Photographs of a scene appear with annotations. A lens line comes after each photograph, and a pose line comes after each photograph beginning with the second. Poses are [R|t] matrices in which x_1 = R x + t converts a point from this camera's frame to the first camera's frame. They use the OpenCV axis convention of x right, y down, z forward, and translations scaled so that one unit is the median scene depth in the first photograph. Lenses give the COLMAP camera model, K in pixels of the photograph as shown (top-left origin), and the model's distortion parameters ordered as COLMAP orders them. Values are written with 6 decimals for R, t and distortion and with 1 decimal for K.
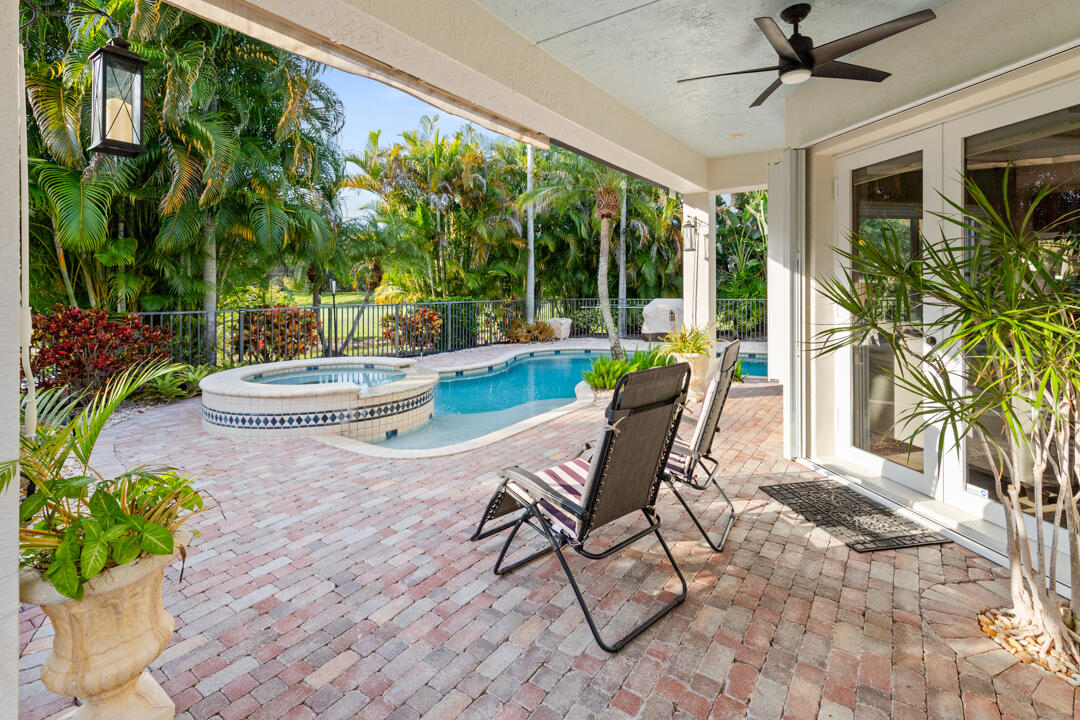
lens RADIAL K [[513.9, 0, 544.1], [0, 513.9, 290.3], [0, 0, 1]] dist [0.004497, -0.000872]
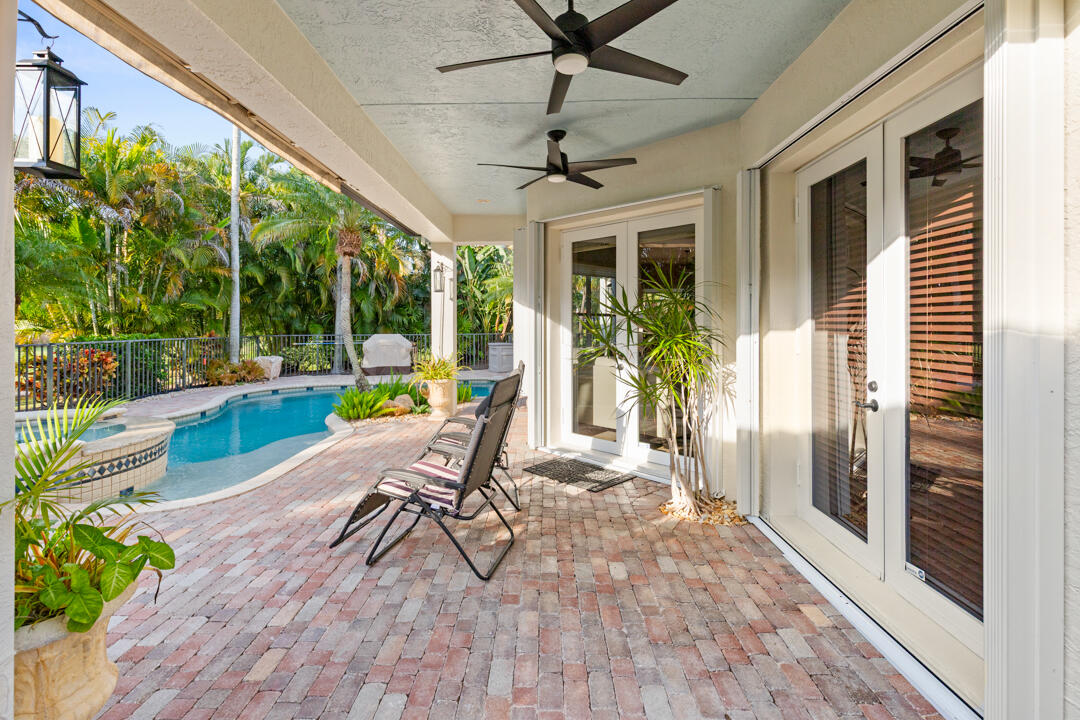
lens RADIAL K [[499.1, 0, 547.6], [0, 499.1, 327.8], [0, 0, 1]] dist [0.002825, -0.000251]
pose [[0.821081, -0.001606, 0.570809, -0.245389], [0.000525, 0.999998, 0.002059, 0.004187], [-0.570811, -0.001391, 0.821080, -0.105815]]
